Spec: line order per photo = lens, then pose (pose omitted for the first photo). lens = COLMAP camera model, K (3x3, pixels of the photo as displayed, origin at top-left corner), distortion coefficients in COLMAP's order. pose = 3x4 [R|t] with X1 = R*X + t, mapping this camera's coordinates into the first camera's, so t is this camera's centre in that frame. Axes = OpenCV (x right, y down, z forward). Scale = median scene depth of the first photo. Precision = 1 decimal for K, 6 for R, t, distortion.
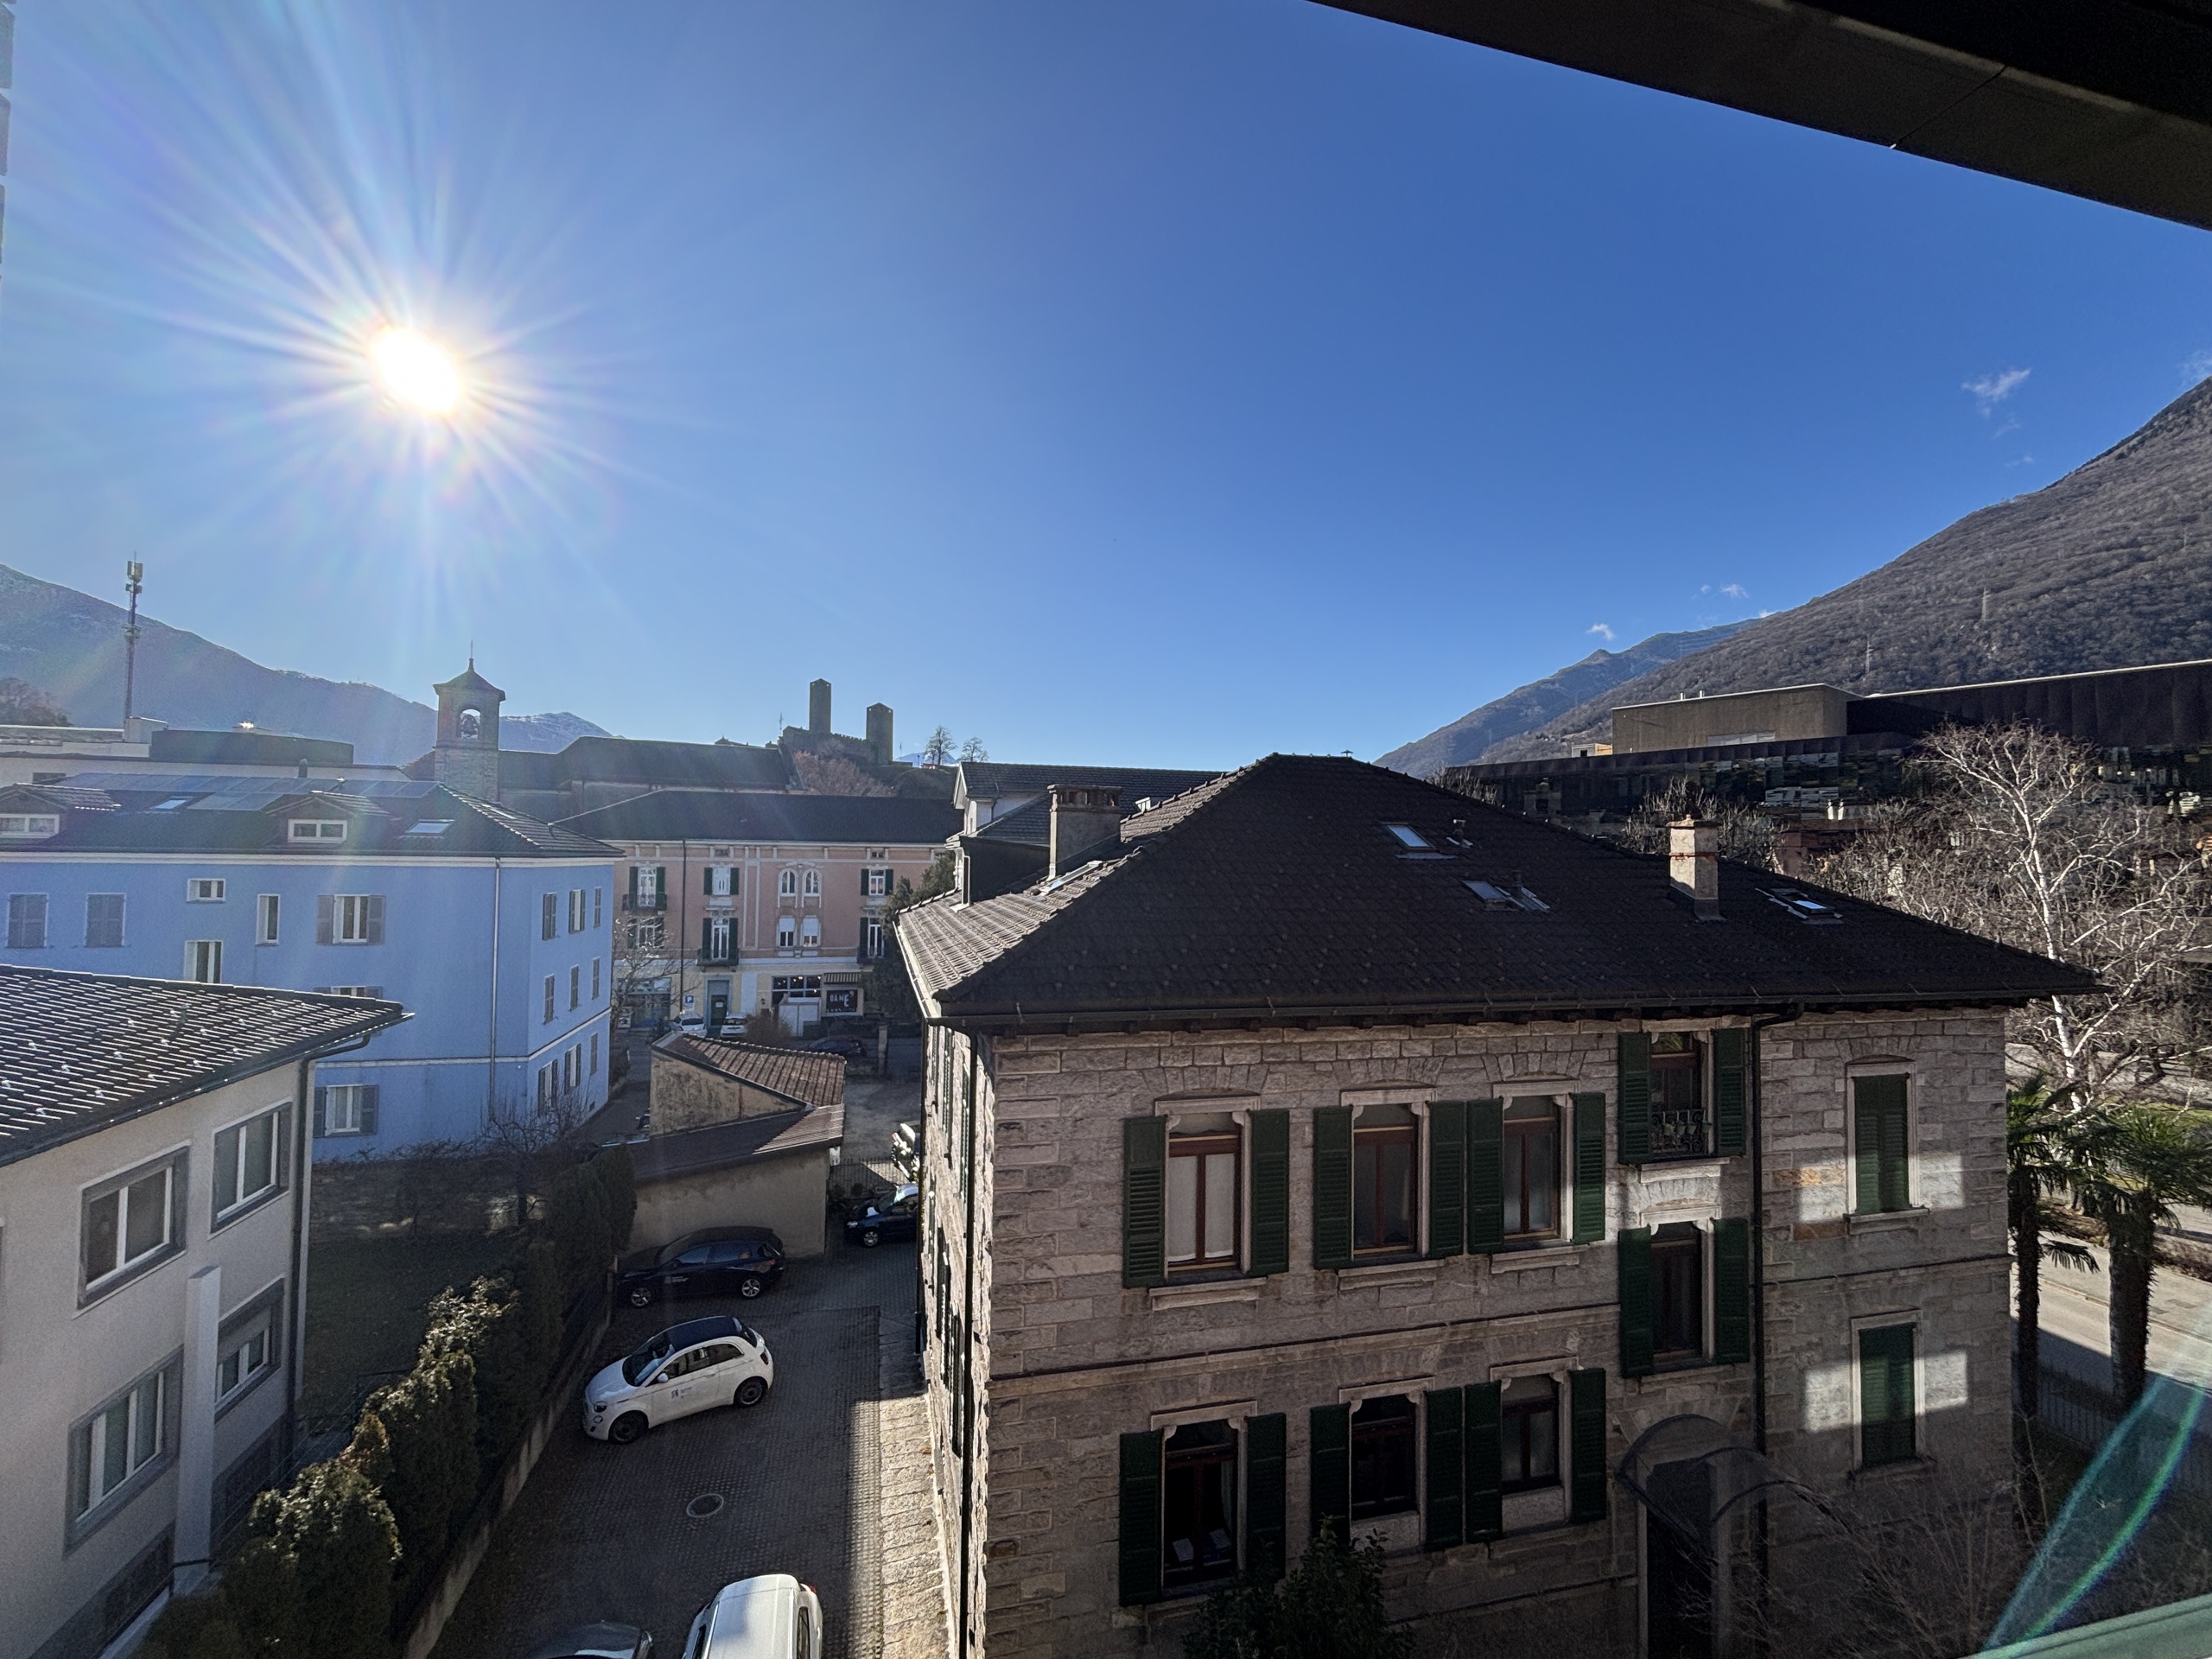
lens RADIAL K [[937.1, 0, 1104.7], [0, 937.1, 829.0], [0, 0, 1]] dist [-0.002760, 0.000900]
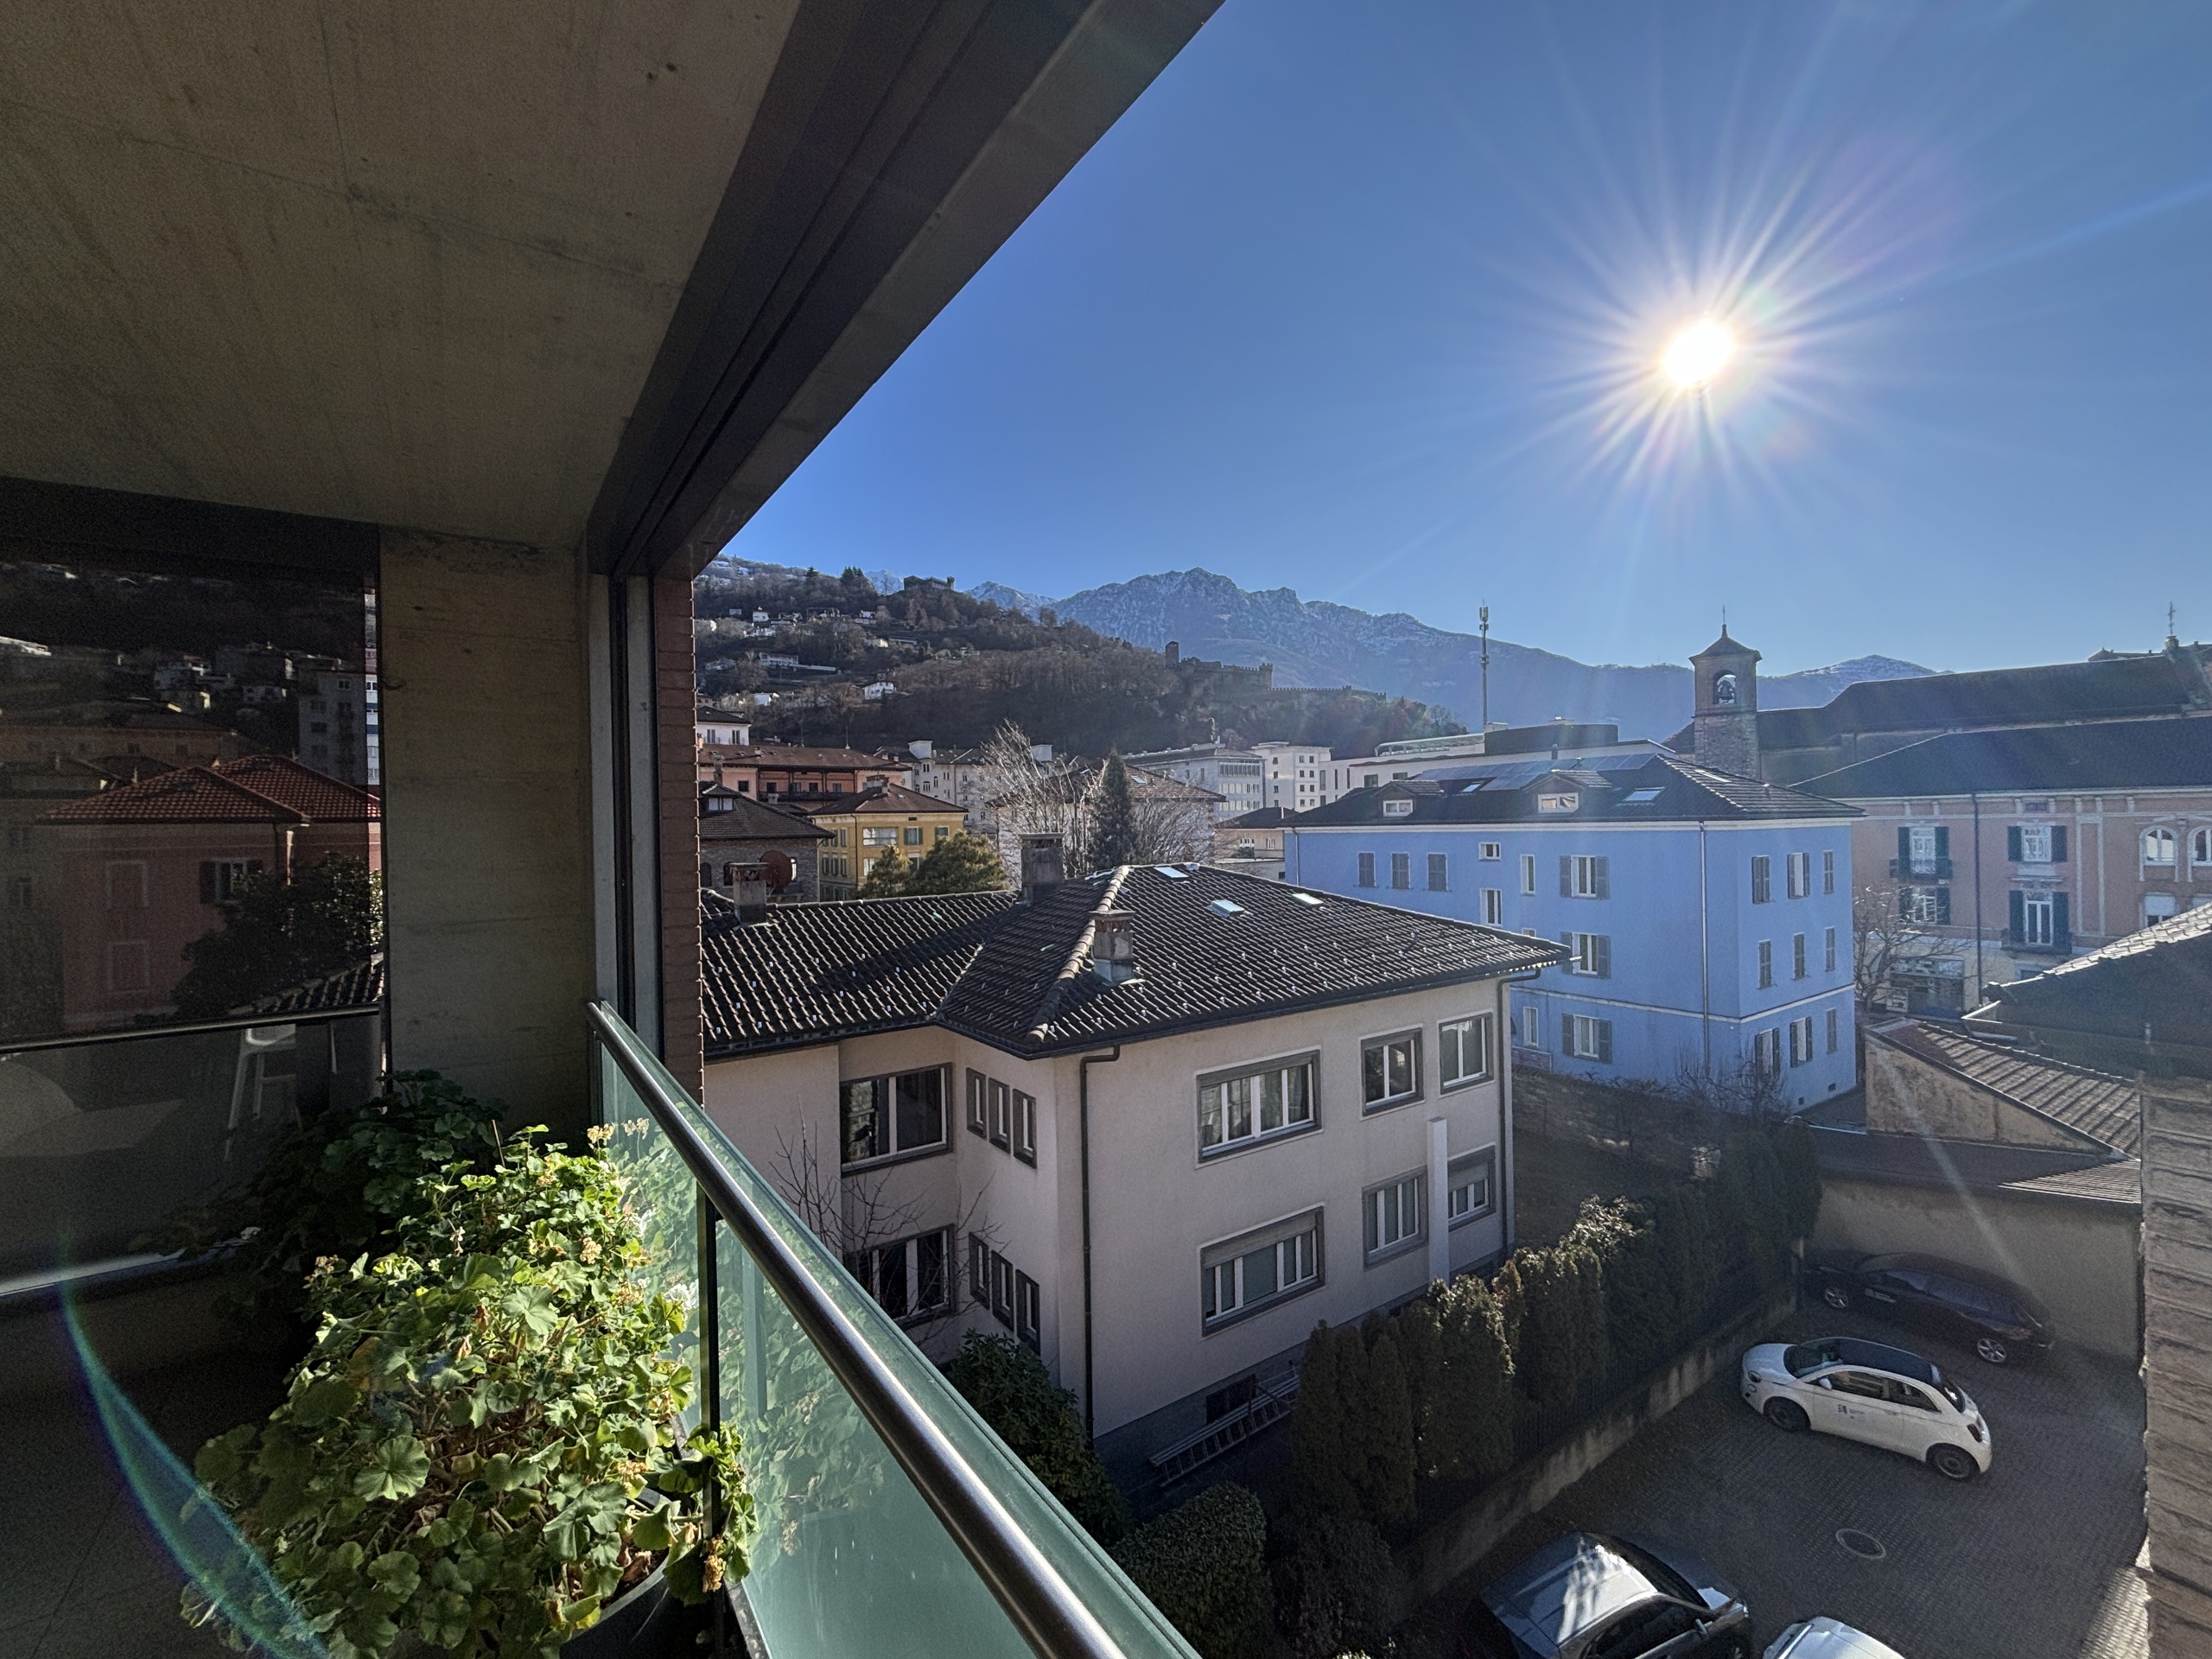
lens RADIAL K [[937.1, 0, 1105.3], [0, 937.1, 826.7], [0, 0, 1]] dist [-0.002760, 0.000900]
pose [[0.348835, -0.019835, -0.936974, 0.161006], [0.053823, 0.998550, -0.001100, 0.004824], [0.935637, -0.050047, 0.349397, 0.048879]]
